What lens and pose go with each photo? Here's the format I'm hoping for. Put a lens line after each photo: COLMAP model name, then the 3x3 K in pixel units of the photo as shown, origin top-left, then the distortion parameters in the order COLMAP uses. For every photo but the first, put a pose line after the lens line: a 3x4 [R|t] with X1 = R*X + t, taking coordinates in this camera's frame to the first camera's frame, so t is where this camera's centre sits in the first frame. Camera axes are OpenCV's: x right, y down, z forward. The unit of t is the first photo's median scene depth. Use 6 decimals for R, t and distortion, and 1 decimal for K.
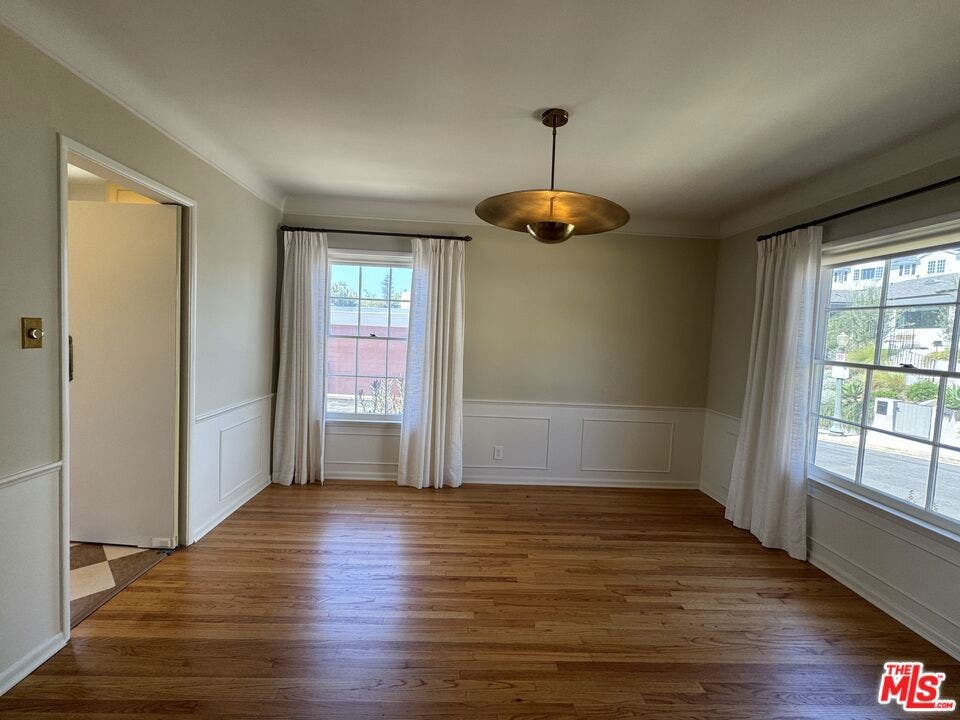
lens RADIAL K [[416.8, 0, 480.0], [0, 416.8, 360.0], [0, 0, 1]] dist [-0.001161, 0.000188]
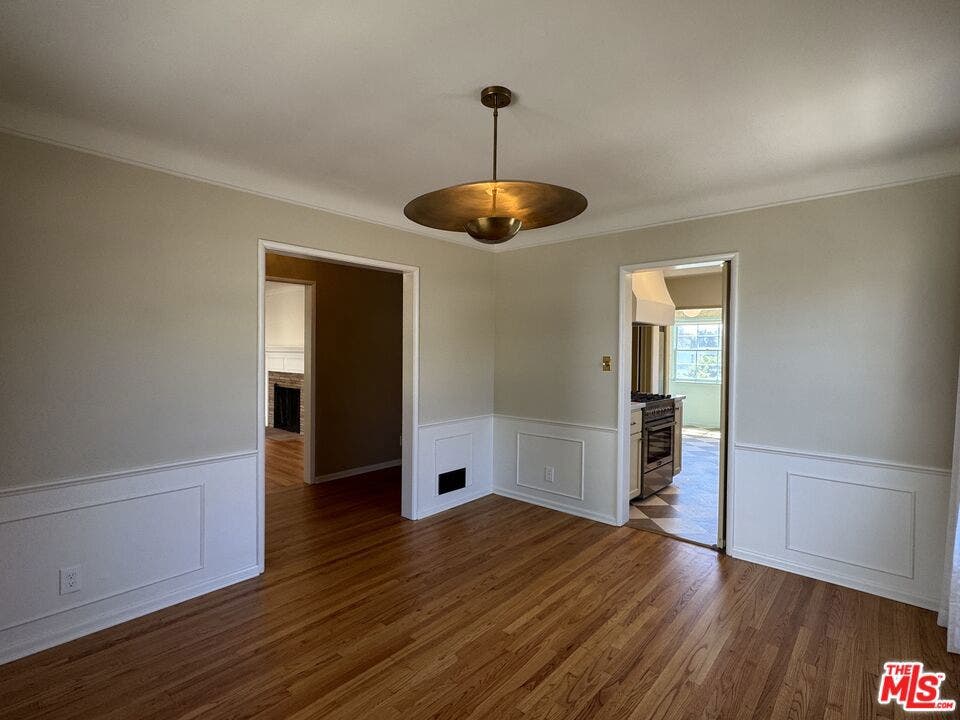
lens RADIAL K [[474.1, 0, 477.2], [0, 474.1, 360.1], [0, 0, 1]] dist [-0.000082, -0.000324]
pose [[-0.695422, -0.039912, -0.717493, 0.548473], [-0.086053, 0.995897, 0.028007, -0.042969], [0.713431, 0.081220, -0.696003, 1.052310]]
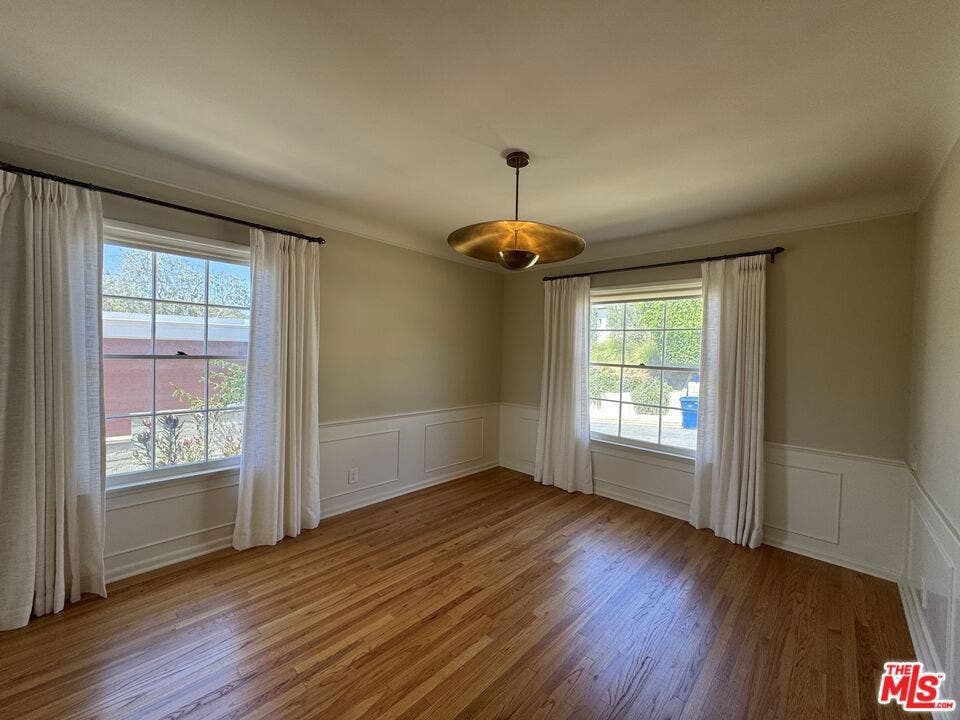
lens RADIAL K [[383.2, 0, 479.8], [0, 383.2, 358.9], [0, 0, 1]] dist [-0.000314, -0.000021]
pose [[0.719348, -0.036610, 0.693684, -0.395448], [0.048371, 0.998826, 0.002553, -0.031065], [-0.692964, 0.031718, 0.720275, 0.211879]]
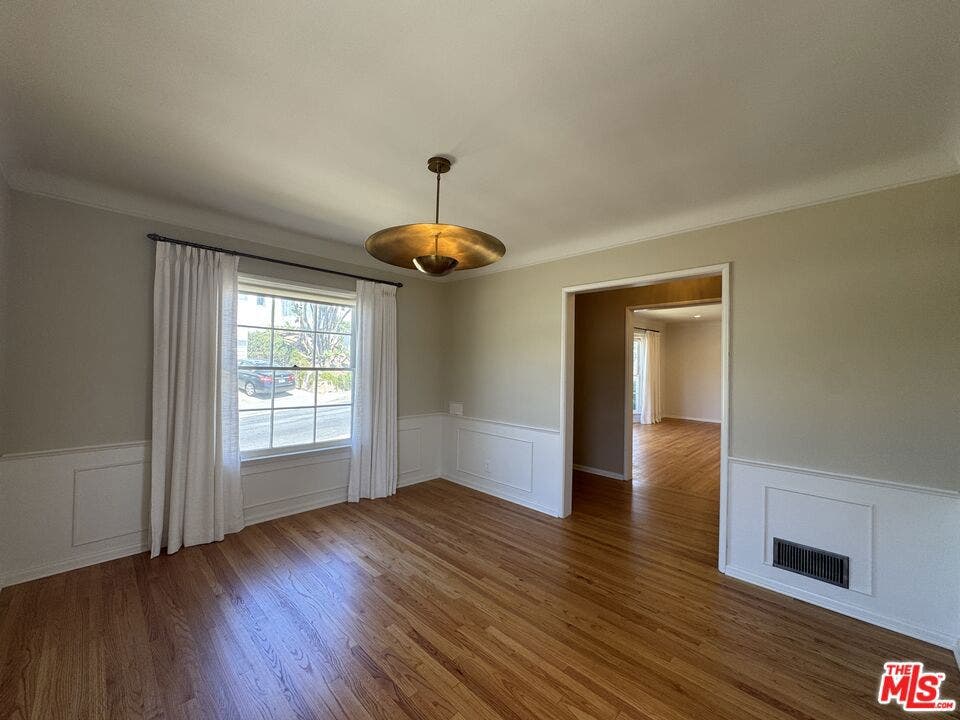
lens RADIAL K [[383.2, 0, 479.8], [0, 383.2, 358.9], [0, 0, 1]] dist [-0.000314, -0.000021]
pose [[-0.677849, -0.050013, 0.733498, -0.420783], [-0.003942, 0.997916, 0.064399, -0.079619], [-0.735190, 0.040761, -0.676634, 1.020080]]
